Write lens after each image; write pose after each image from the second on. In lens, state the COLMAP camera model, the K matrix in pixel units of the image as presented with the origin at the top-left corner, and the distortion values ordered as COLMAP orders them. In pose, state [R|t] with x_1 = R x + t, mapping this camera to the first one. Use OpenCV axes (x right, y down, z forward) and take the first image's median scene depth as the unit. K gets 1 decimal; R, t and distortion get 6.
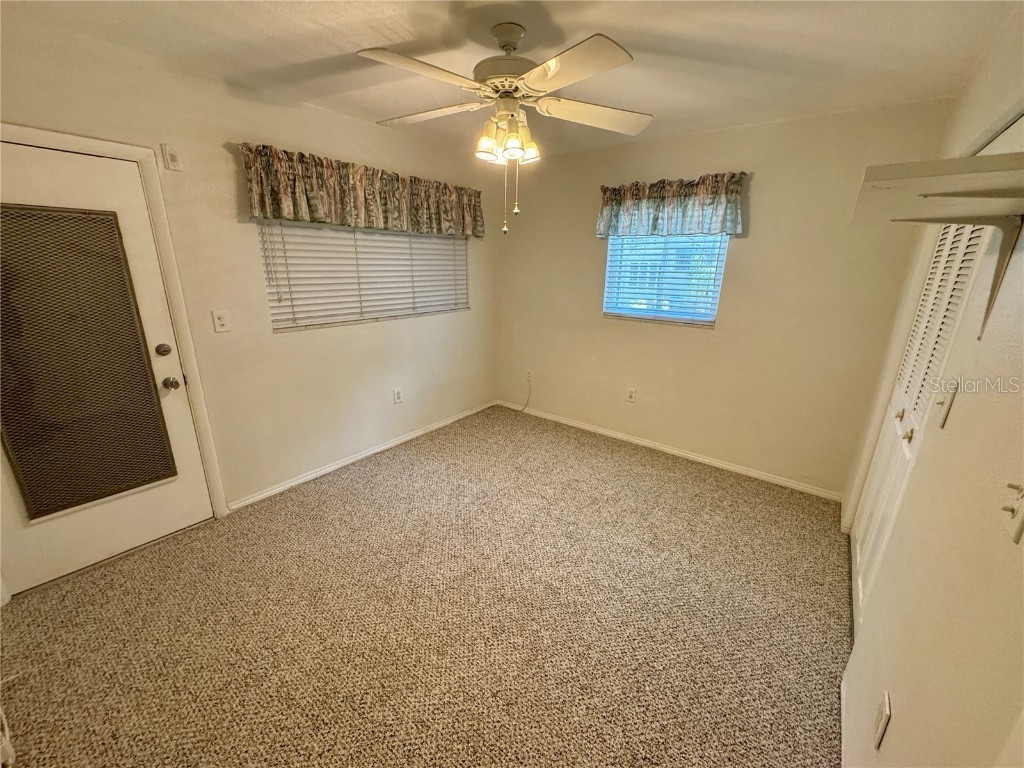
lens RADIAL K [[408.5, 0, 515.3], [0, 408.5, 384.1], [0, 0, 1]] dist [-0.003807, 0.000583]
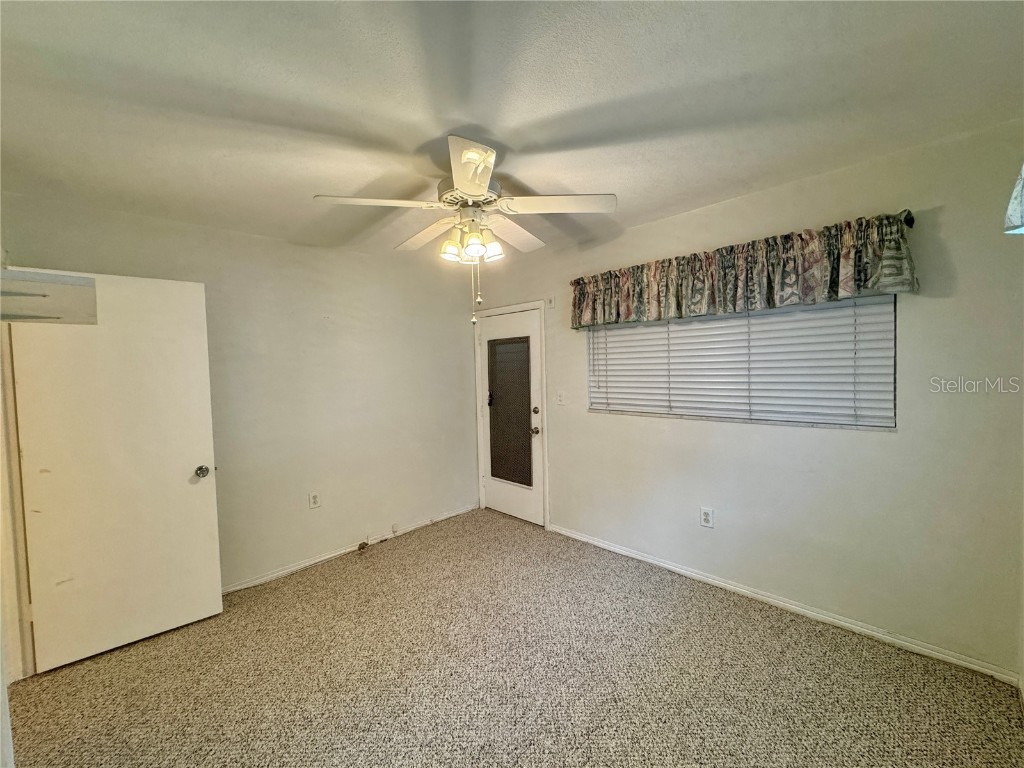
lens RADIAL K [[408.5, 0, 510.7], [0, 408.5, 382.3], [0, 0, 1]] dist [-0.003807, 0.000583]
pose [[-0.131822, 0.022804, -0.991011, 0.666398], [-0.261006, 0.963659, 0.056893, -0.210592], [0.956294, 0.266159, -0.121079, 0.849675]]
